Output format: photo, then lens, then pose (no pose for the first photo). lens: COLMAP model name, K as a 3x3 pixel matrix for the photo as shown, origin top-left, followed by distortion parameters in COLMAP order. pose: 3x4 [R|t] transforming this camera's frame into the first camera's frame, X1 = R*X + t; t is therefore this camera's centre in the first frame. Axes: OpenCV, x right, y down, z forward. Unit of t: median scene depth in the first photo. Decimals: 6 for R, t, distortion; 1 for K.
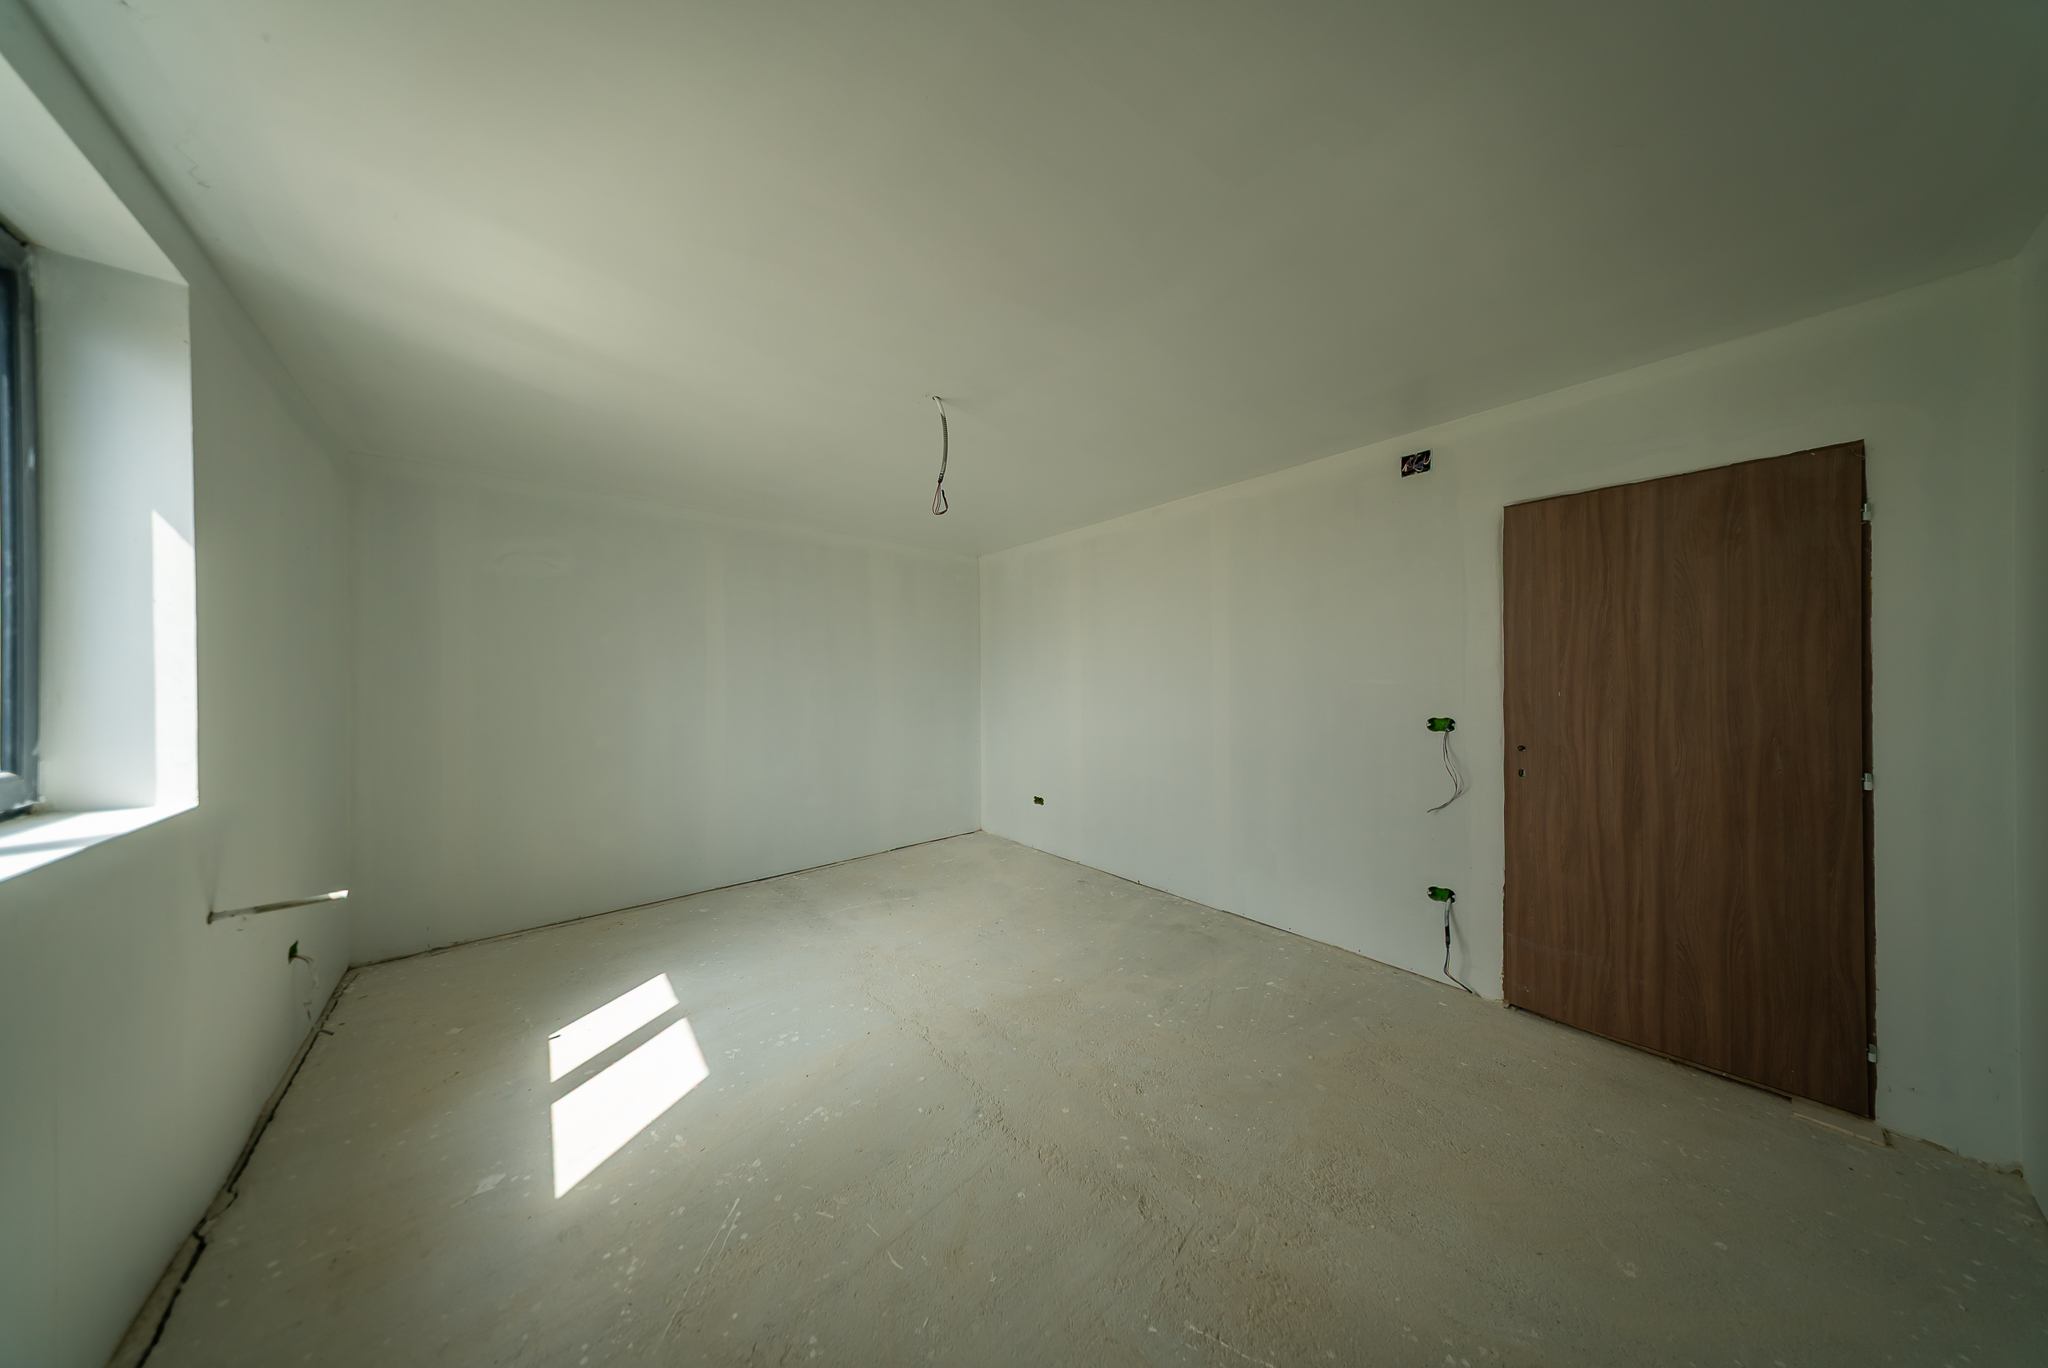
lens RADIAL K [[585.7, 0, 1026.3], [0, 585.7, 682.2], [0, 0, 1]] dist [0.022690, -0.003952]
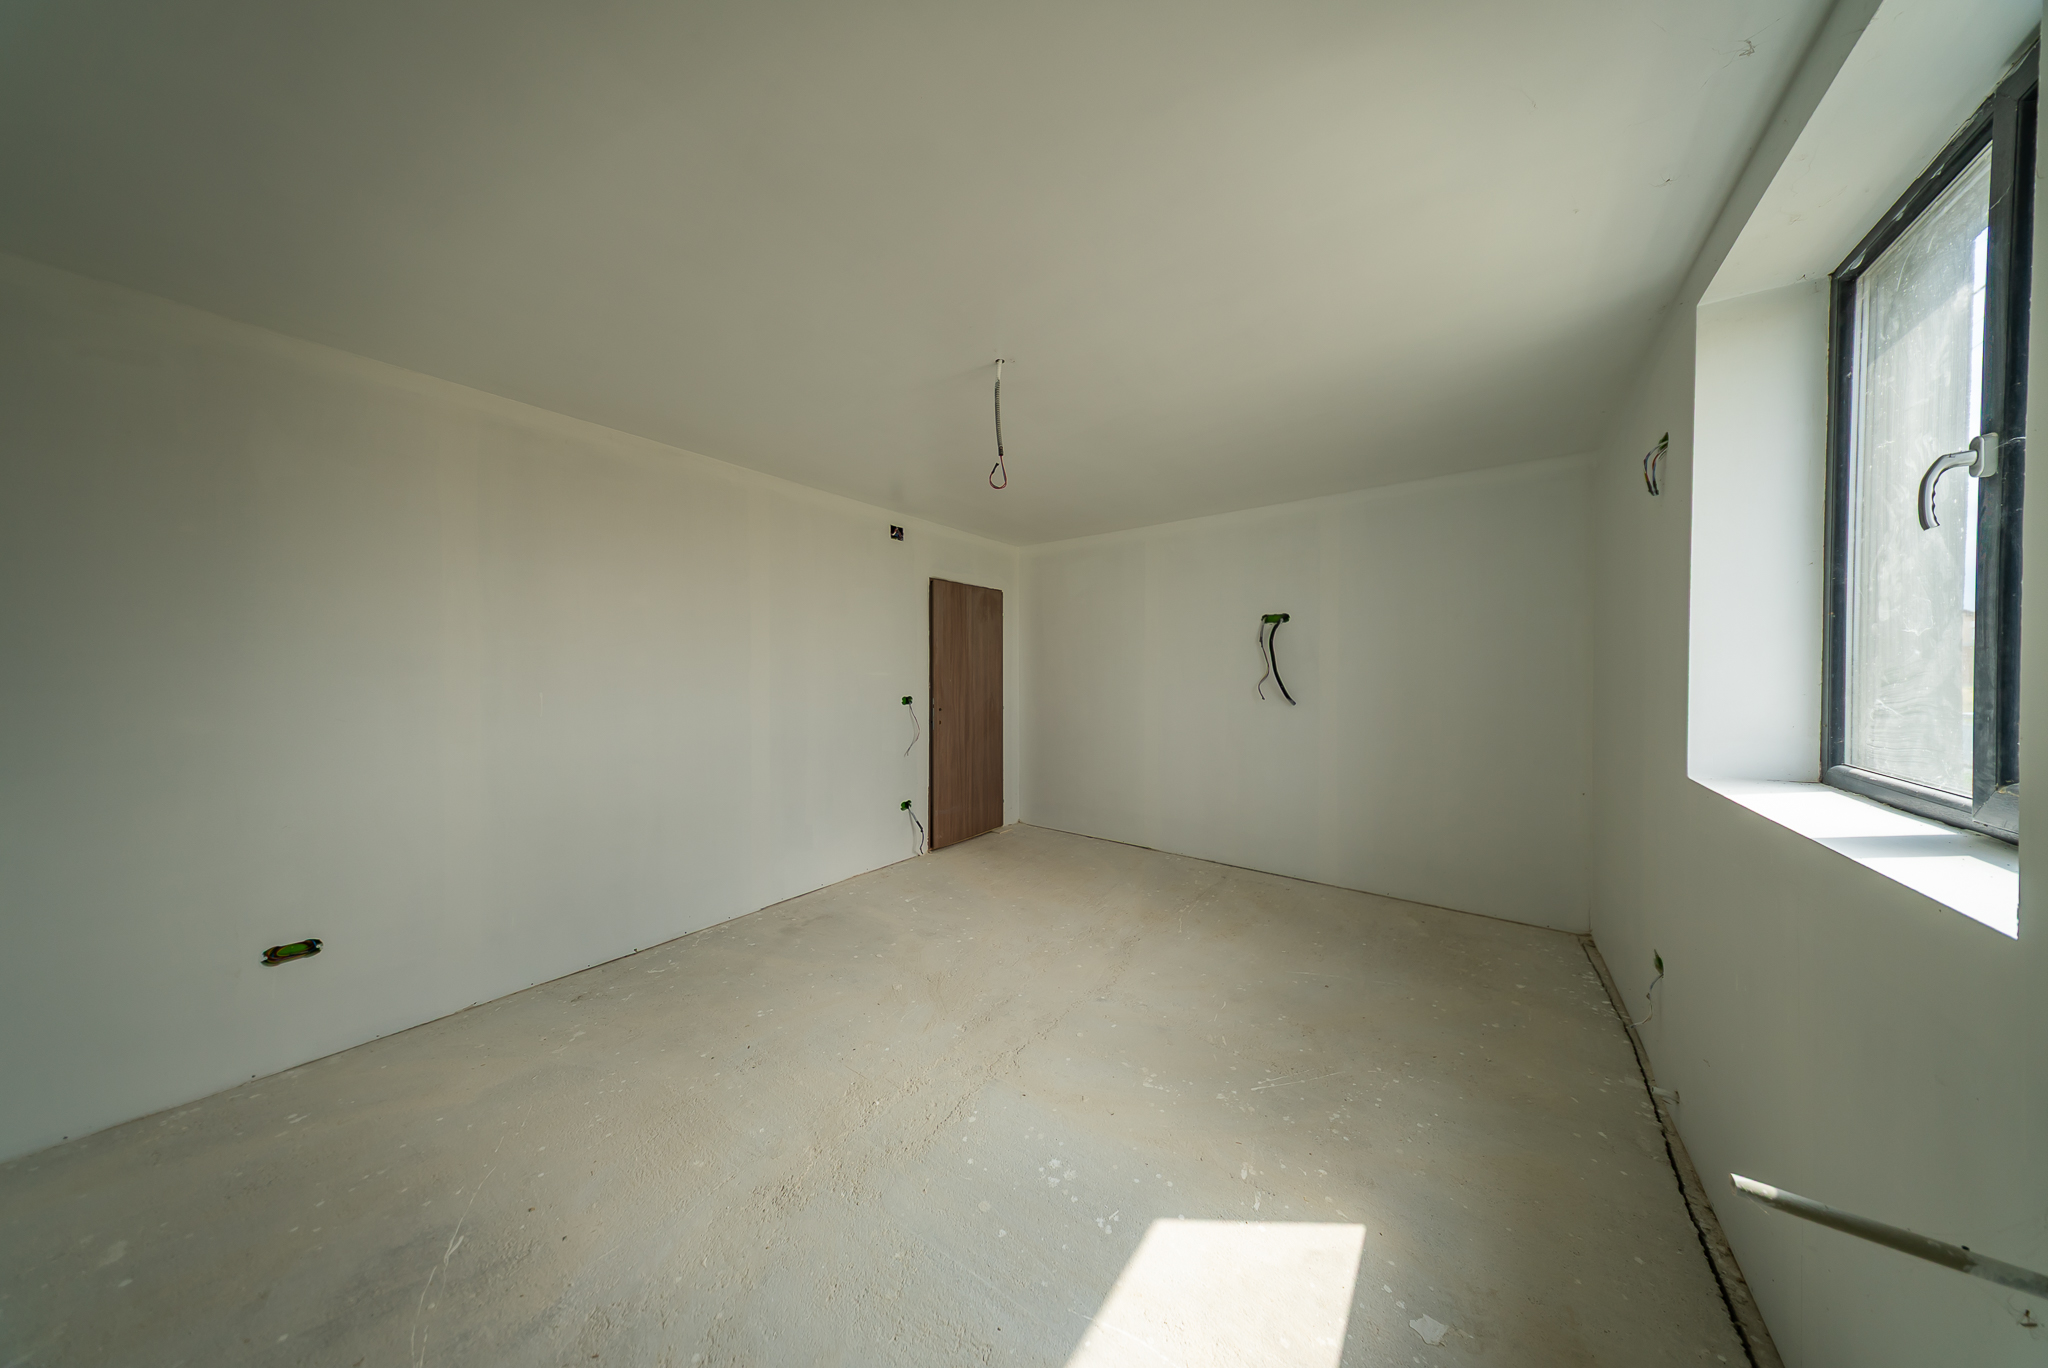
lens RADIAL K [[585.7, 0, 1026.3], [0, 585.7, 682.2], [0, 0, 1]] dist [0.022690, -0.003952]
pose [[-0.218579, -0.009710, 0.975771, -1.072499], [0.005489, 0.999922, 0.011180, 0.003404], [-0.975804, 0.007800, -0.218508, 1.171947]]
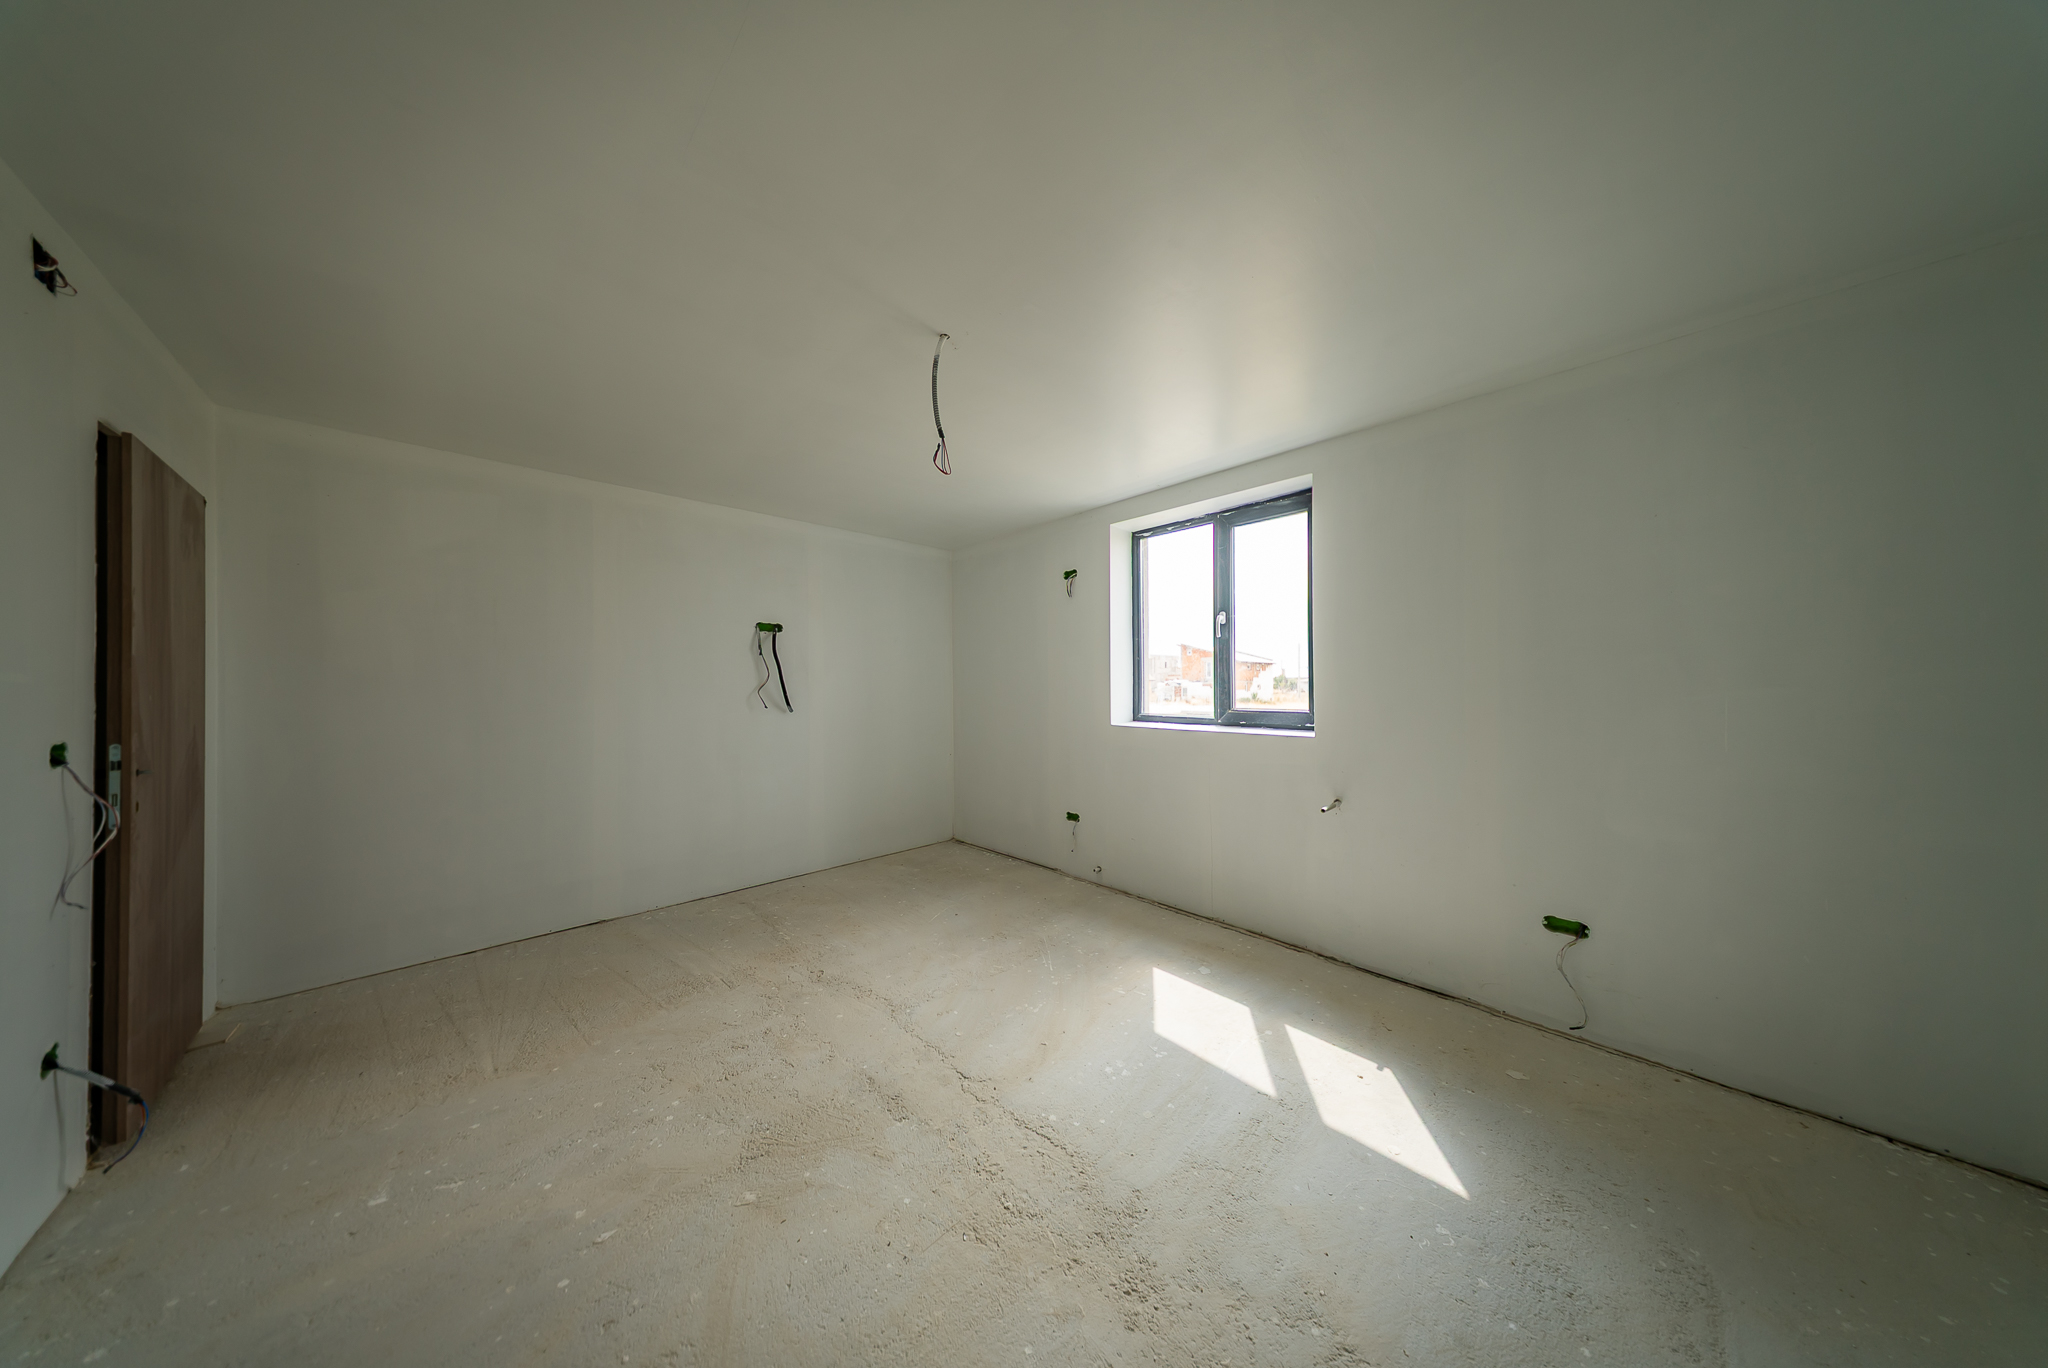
lens RADIAL K [[590.6, 0, 1029.0], [0, 590.6, 682.6], [0, 0, 1]] dist [0.025043, -0.004064]
pose [[-0.998059, 0.008791, -0.061650, -0.215680], [0.008902, 0.999959, -0.001521, 0.011954], [0.061634, -0.002066, -0.998097, 1.875121]]
